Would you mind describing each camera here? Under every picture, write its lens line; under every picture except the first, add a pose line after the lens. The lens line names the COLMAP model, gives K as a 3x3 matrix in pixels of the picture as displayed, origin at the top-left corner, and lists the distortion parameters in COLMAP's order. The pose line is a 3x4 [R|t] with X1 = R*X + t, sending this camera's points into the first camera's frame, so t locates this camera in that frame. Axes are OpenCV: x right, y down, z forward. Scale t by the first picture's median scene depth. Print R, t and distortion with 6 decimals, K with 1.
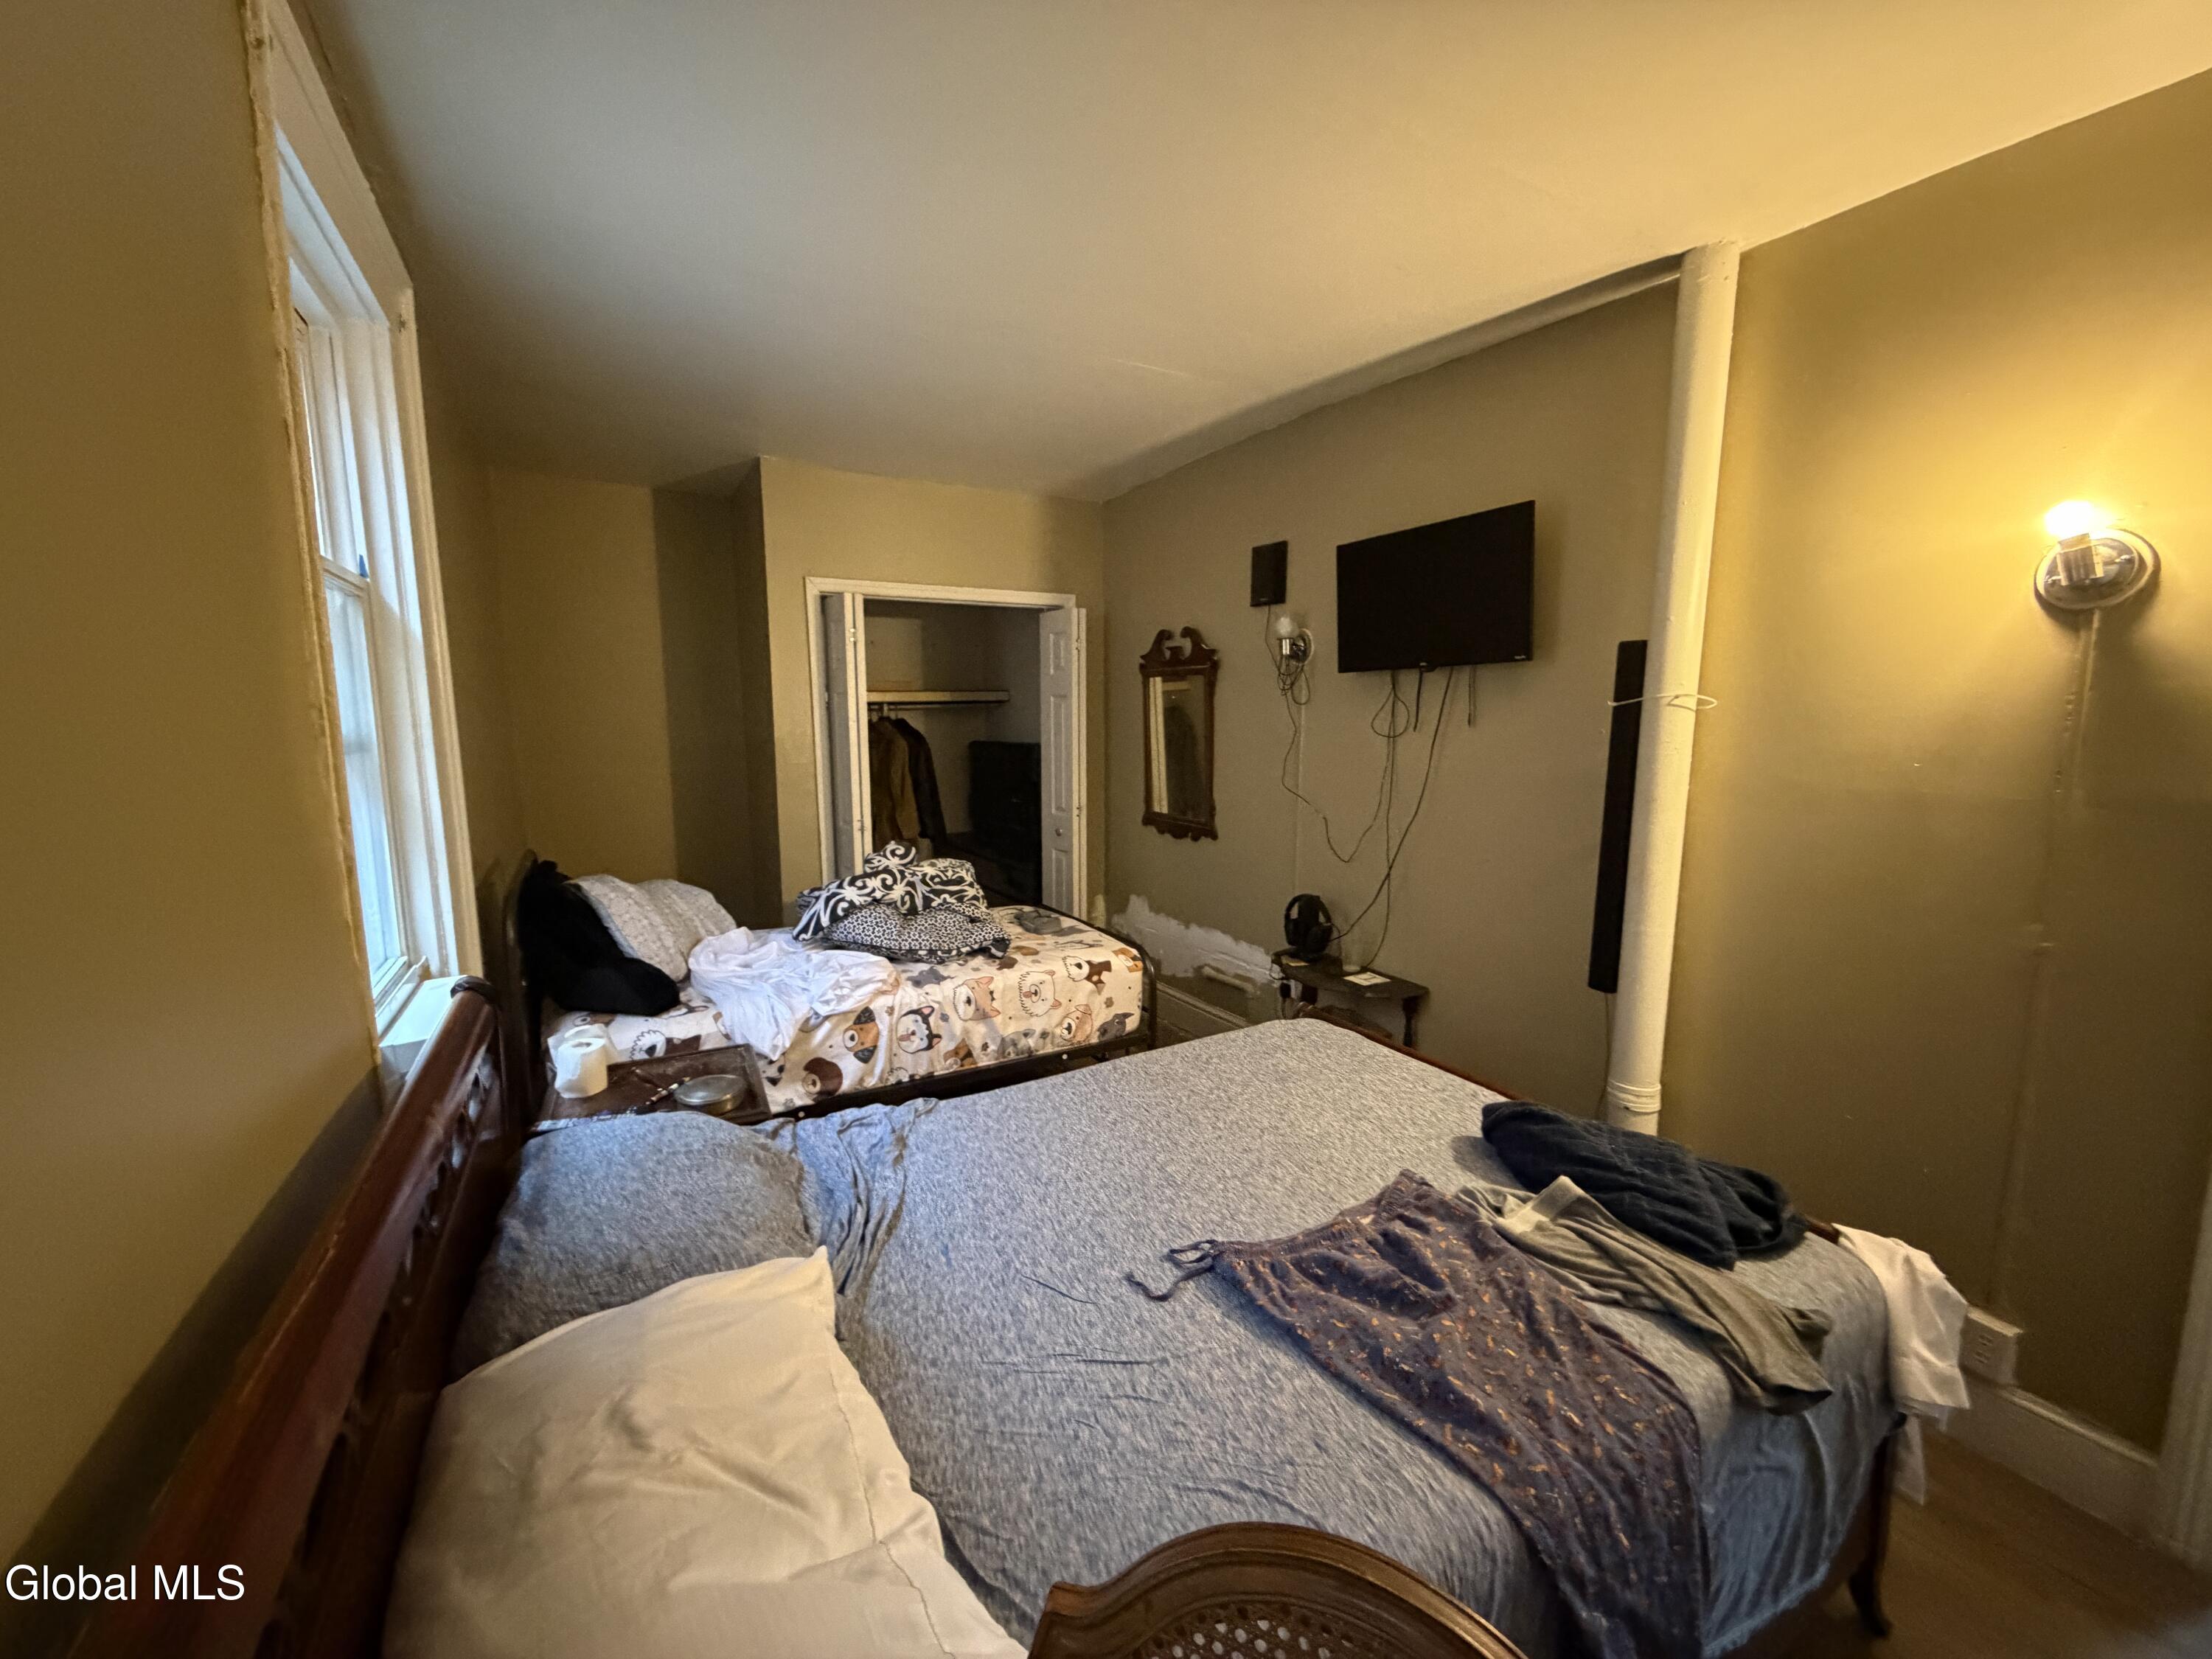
lens RADIAL K [[878.7, 0, 1100.8], [0, 878.7, 830.6], [0, 0, 1]] dist [0.001257, 0.000187]
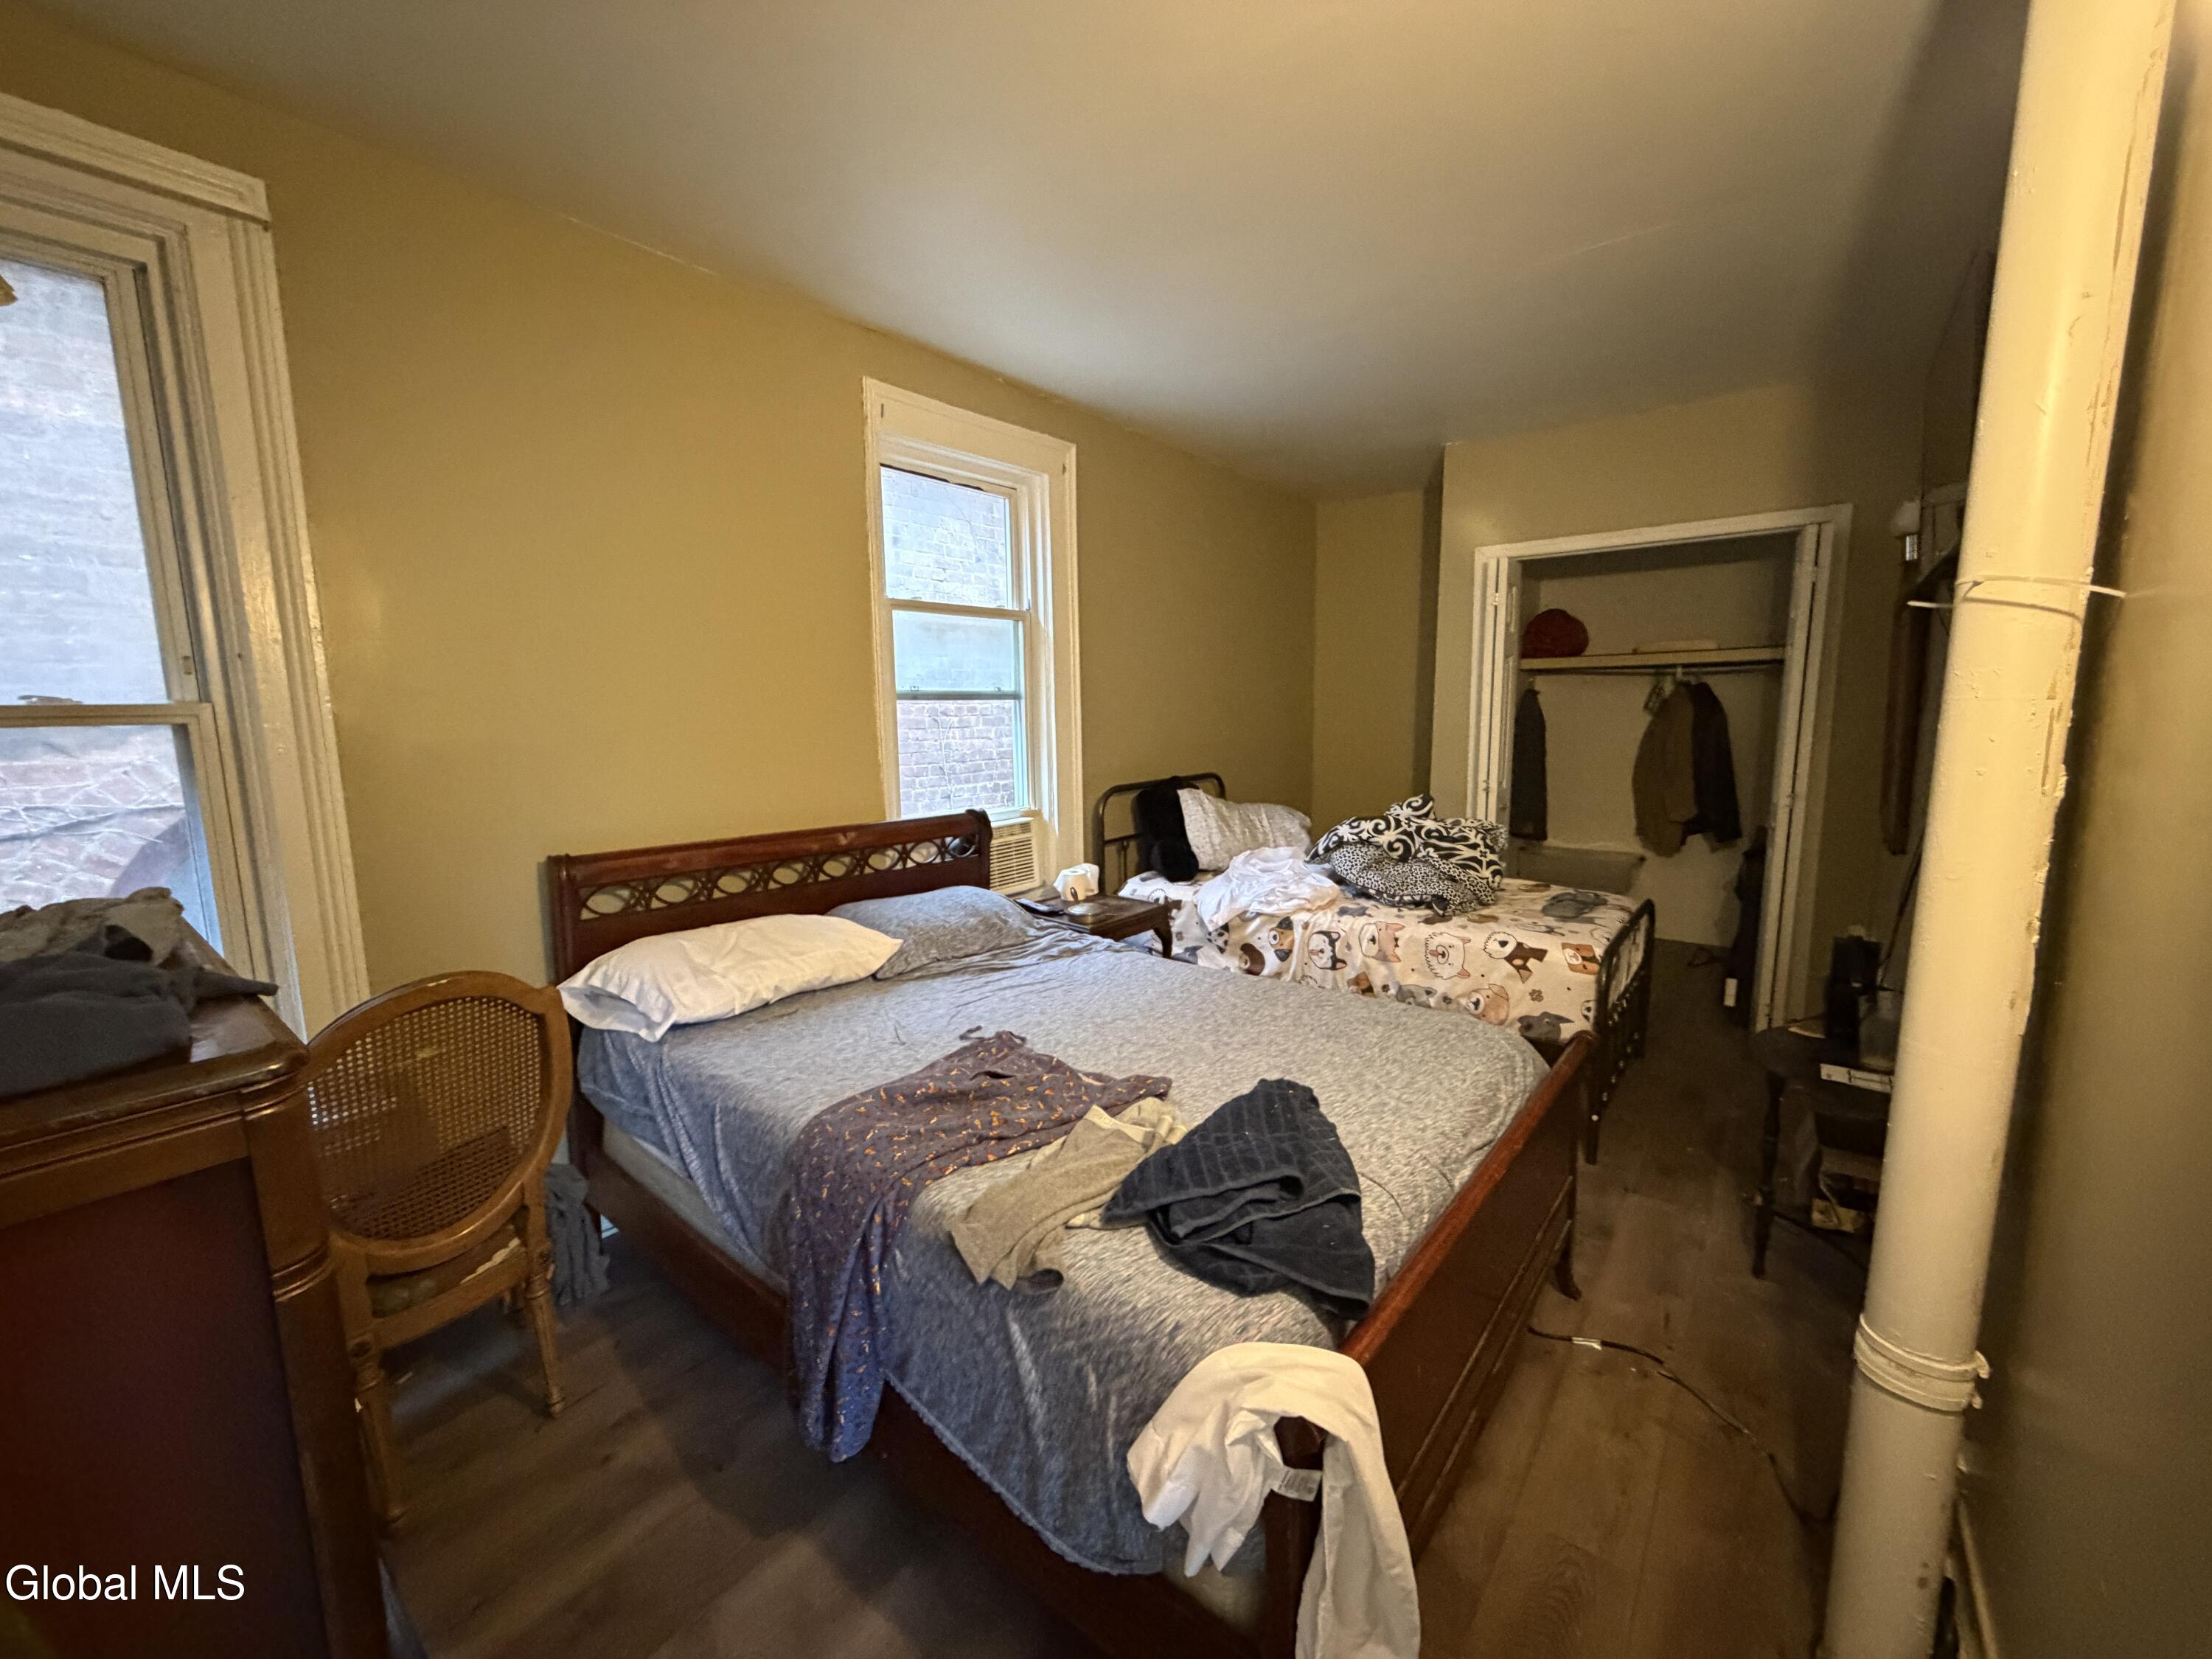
lens RADIAL K [[878.7, 0, 1101.7], [0, 878.7, 827.4], [0, 0, 1]] dist [0.001257, 0.000187]
pose [[0.365791, 0.126433, -0.922069, 0.677189], [-0.110931, 0.989590, 0.091685, -0.003831], [0.924062, 0.068749, 0.376009, 0.268292]]
